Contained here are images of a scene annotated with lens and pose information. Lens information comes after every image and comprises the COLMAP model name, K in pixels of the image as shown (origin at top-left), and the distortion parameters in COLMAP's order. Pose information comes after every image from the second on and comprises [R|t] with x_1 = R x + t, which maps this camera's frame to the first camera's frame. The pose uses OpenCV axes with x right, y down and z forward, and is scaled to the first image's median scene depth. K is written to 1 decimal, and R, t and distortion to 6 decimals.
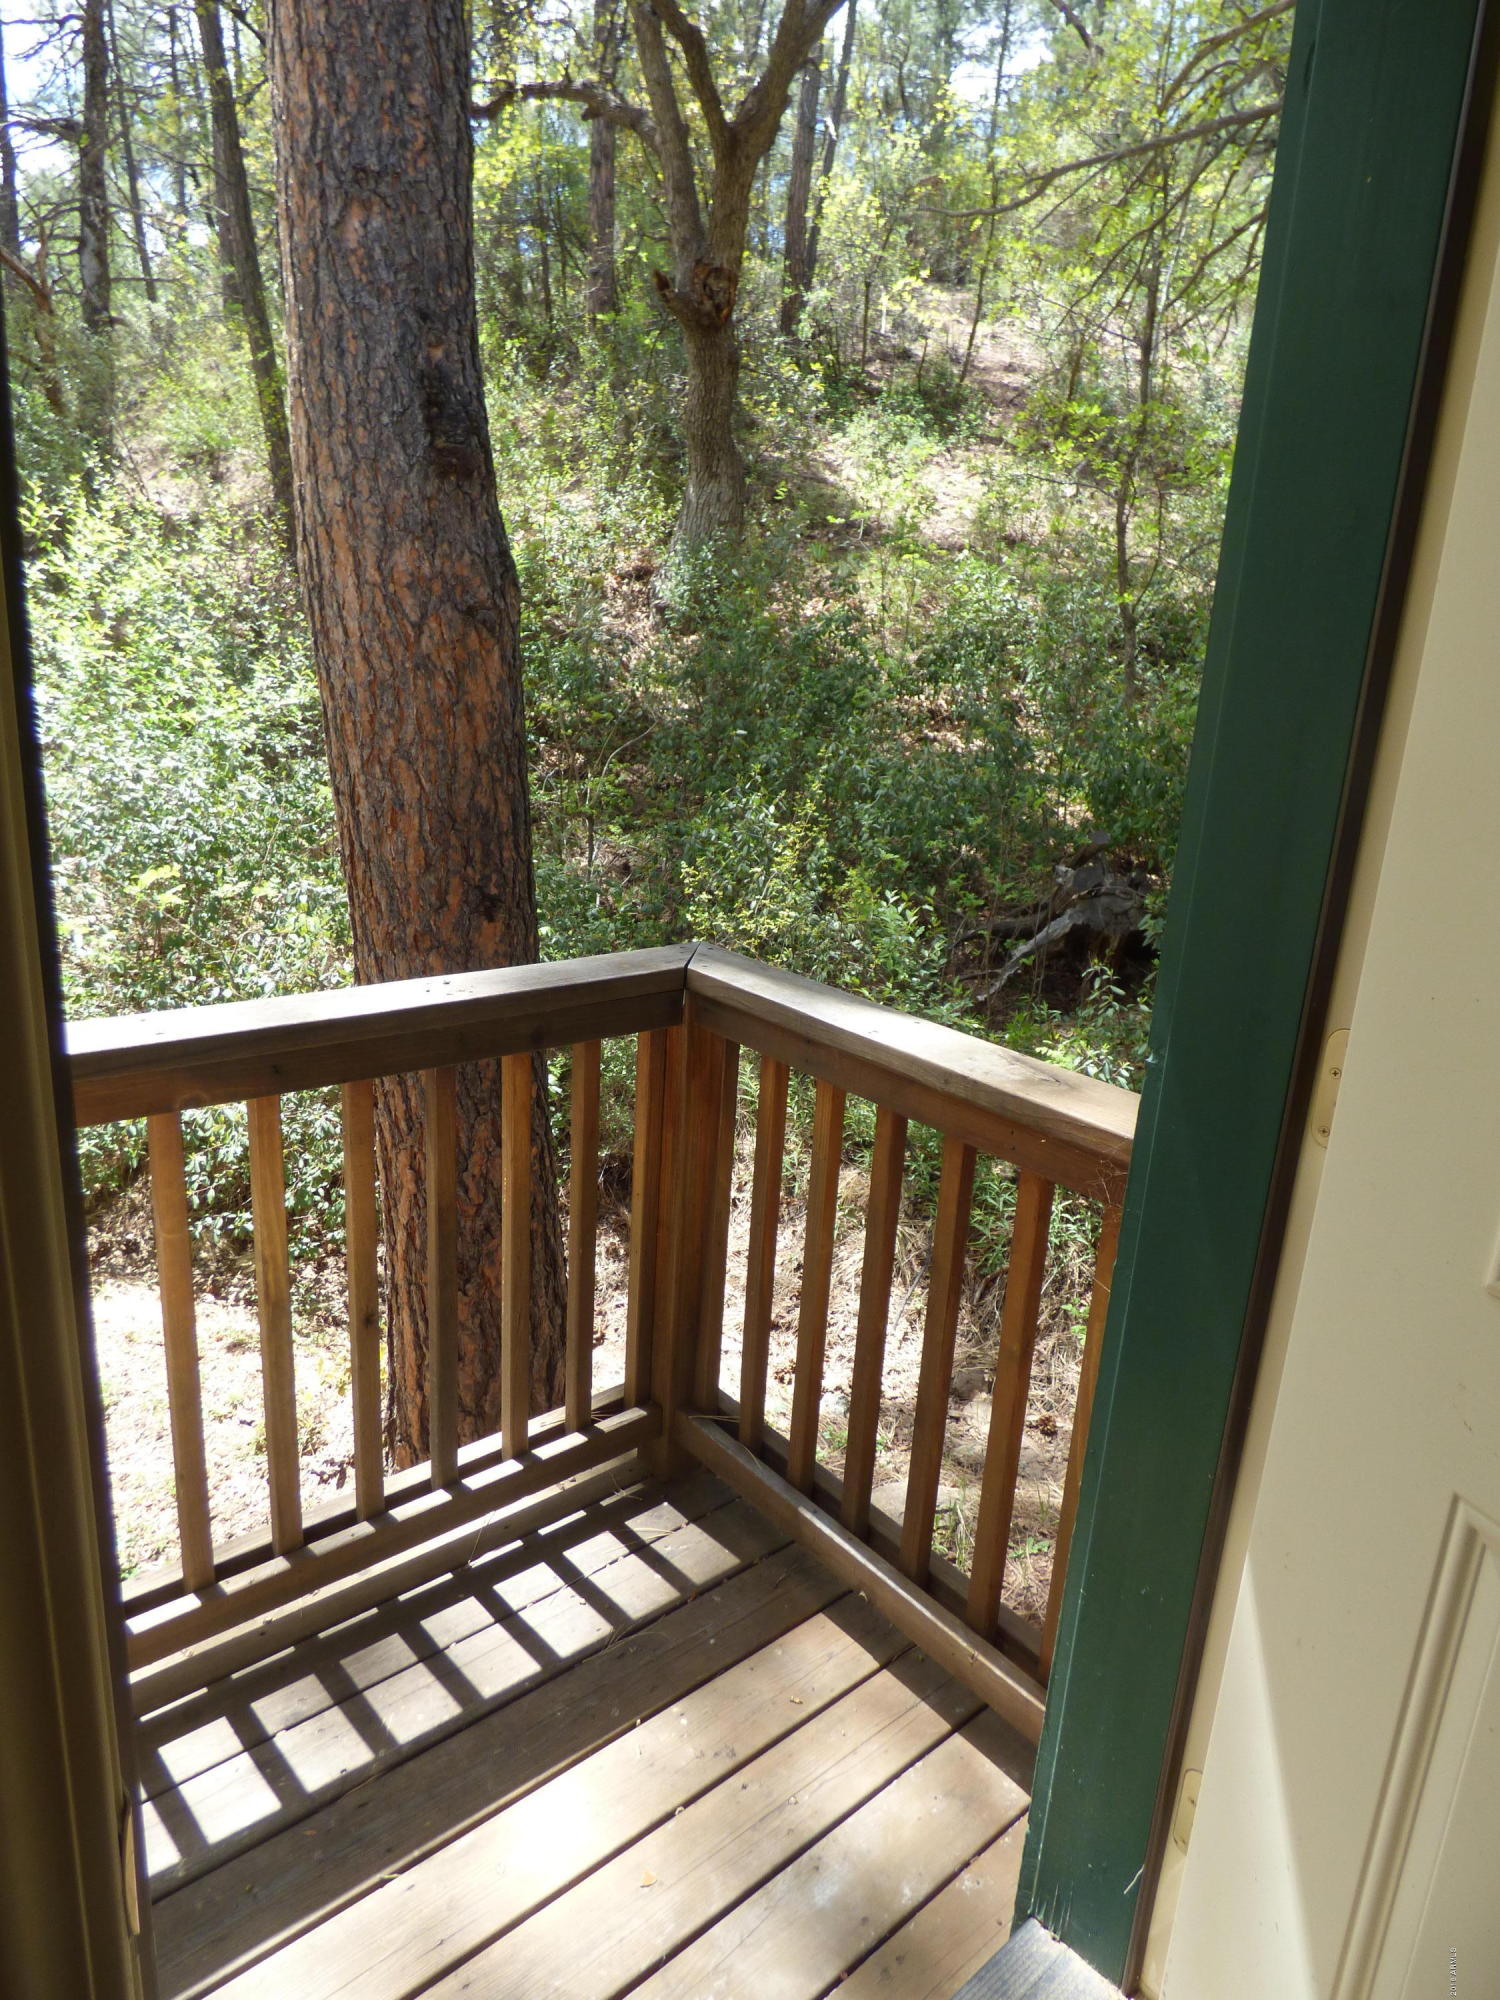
lens RADIAL K [[1228.0, 0, 749.6], [0, 1228.0, 992.5], [0, 0, 1]] dist [-0.013105, -0.006548]
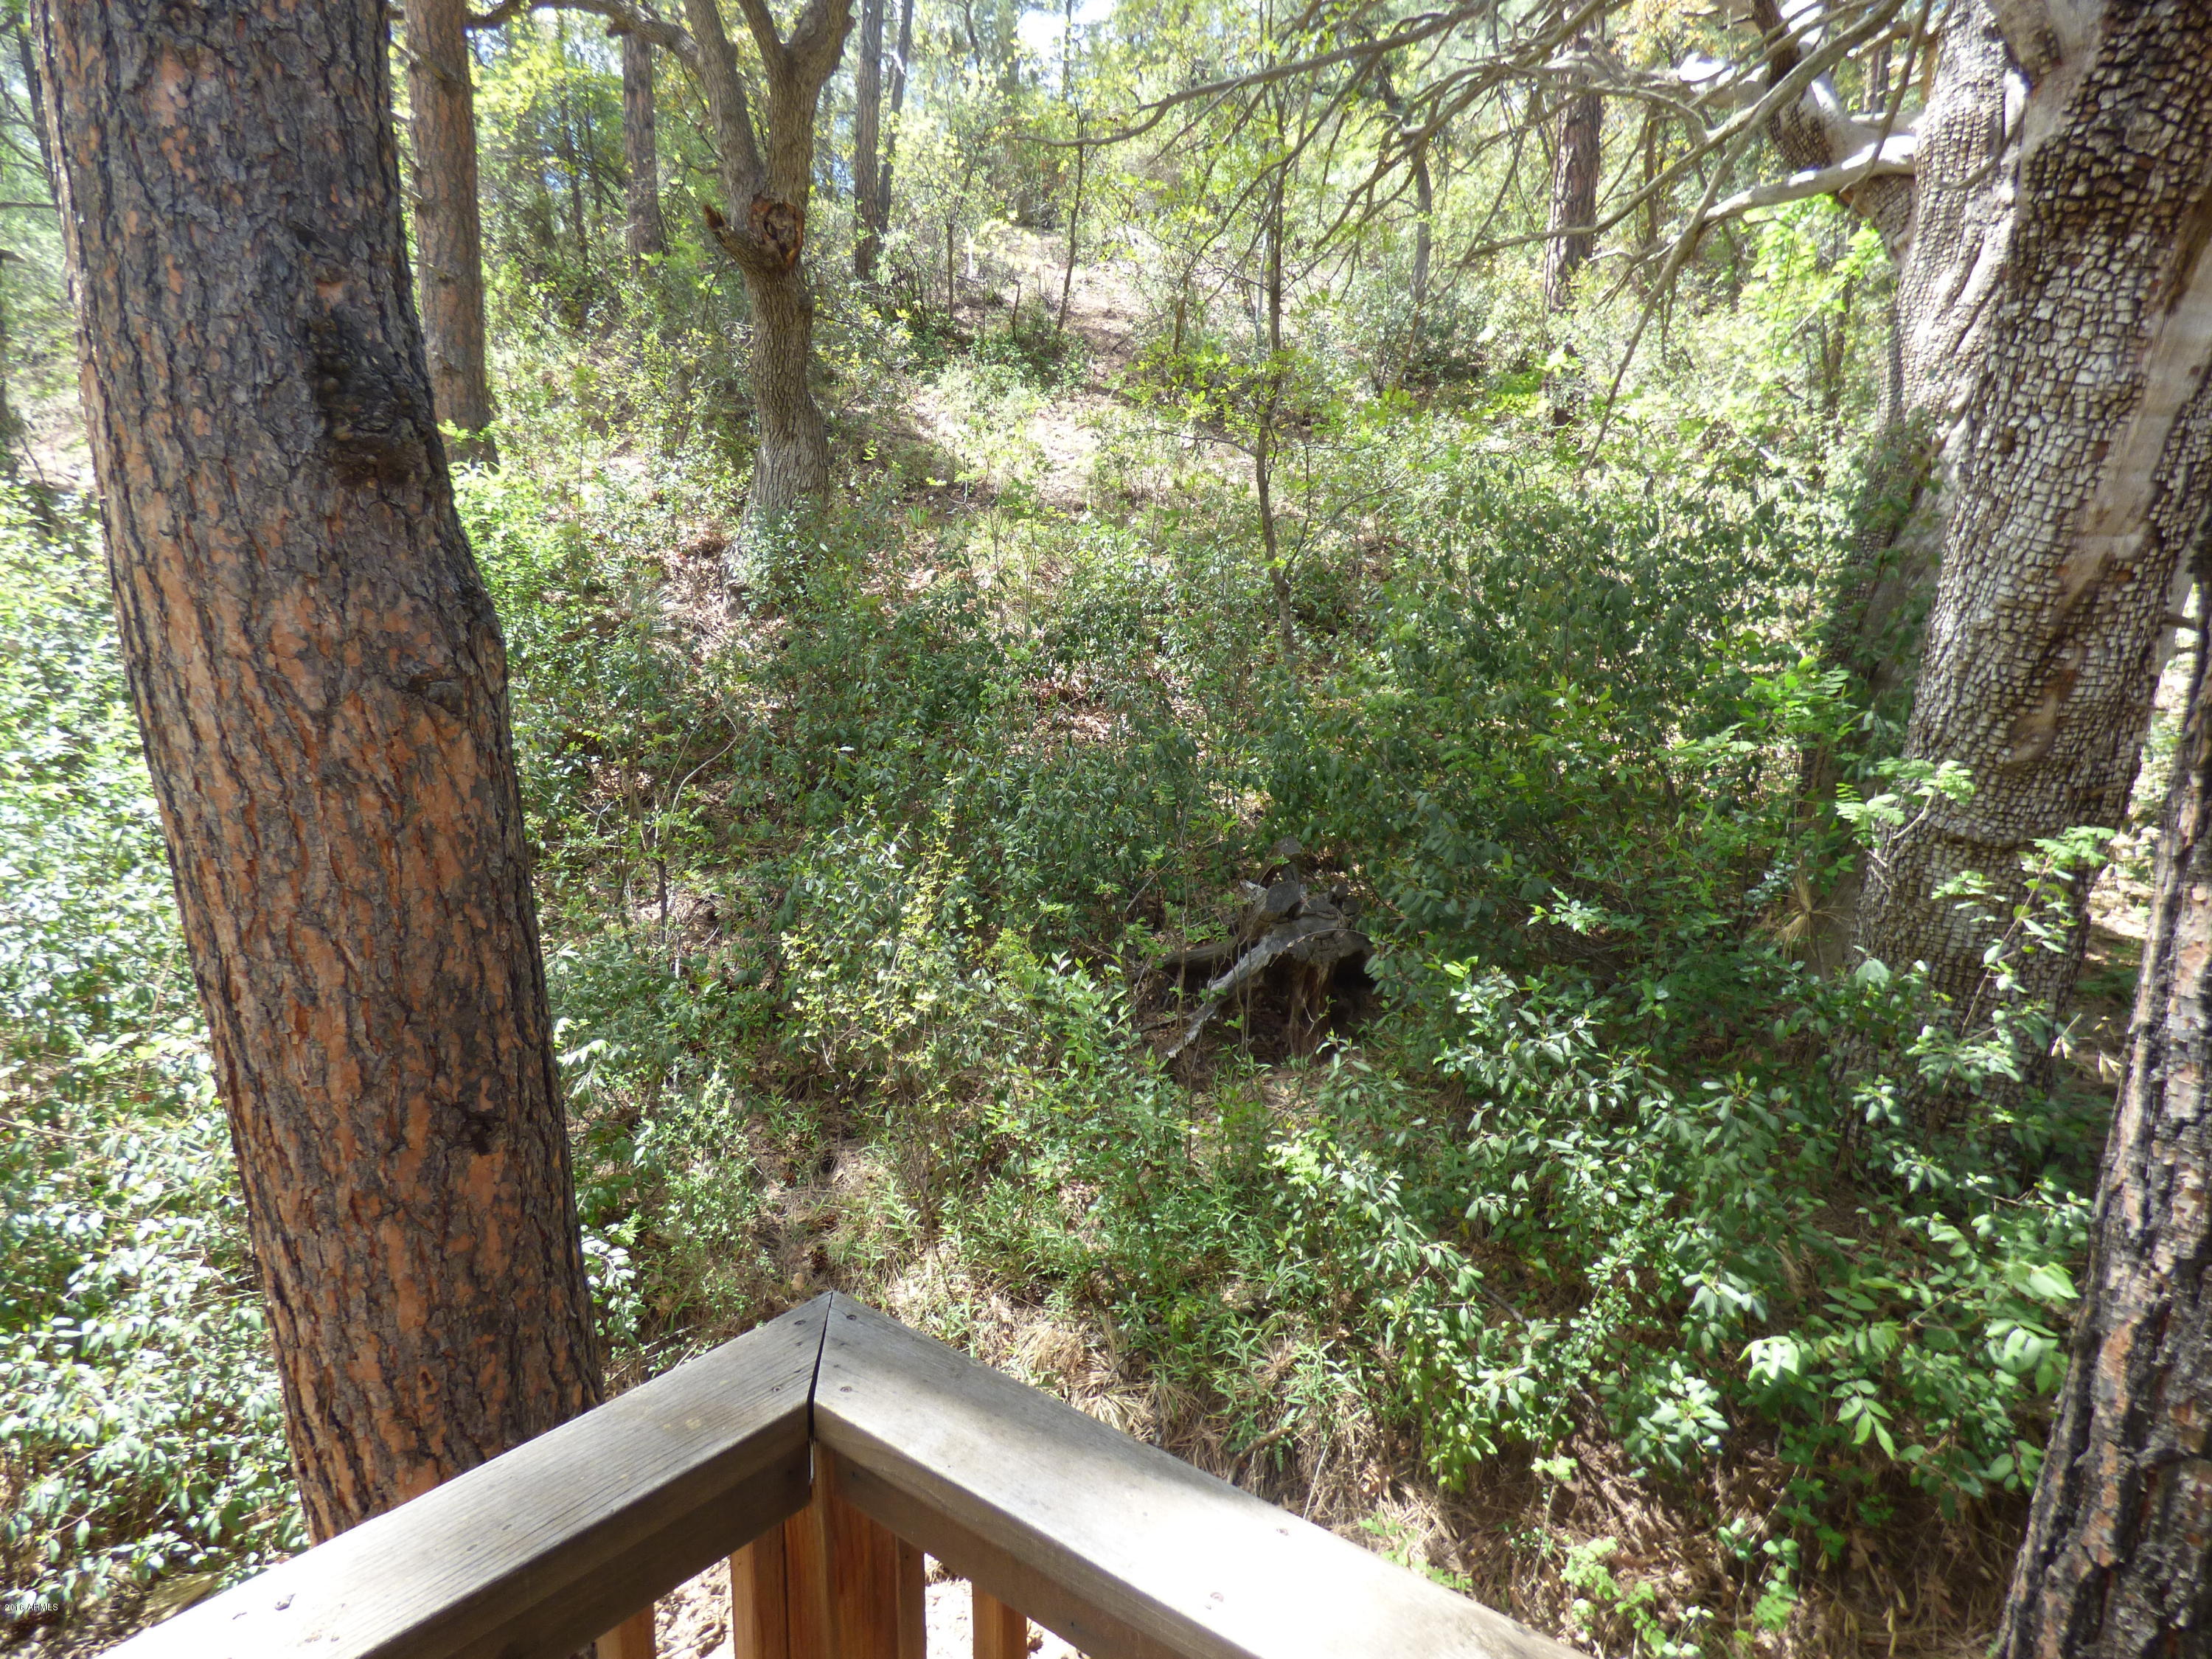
lens RADIAL K [[1317.9, 0, 1106.0], [0, 1317.9, 829.5], [0, 0, 1]] dist [-0.036567, 0.021407]
pose [[0.980031, -0.071323, 0.185611, -0.002977], [0.089141, 0.991991, -0.089485, -0.046461], [-0.177742, 0.104244, 0.978540, 0.091349]]
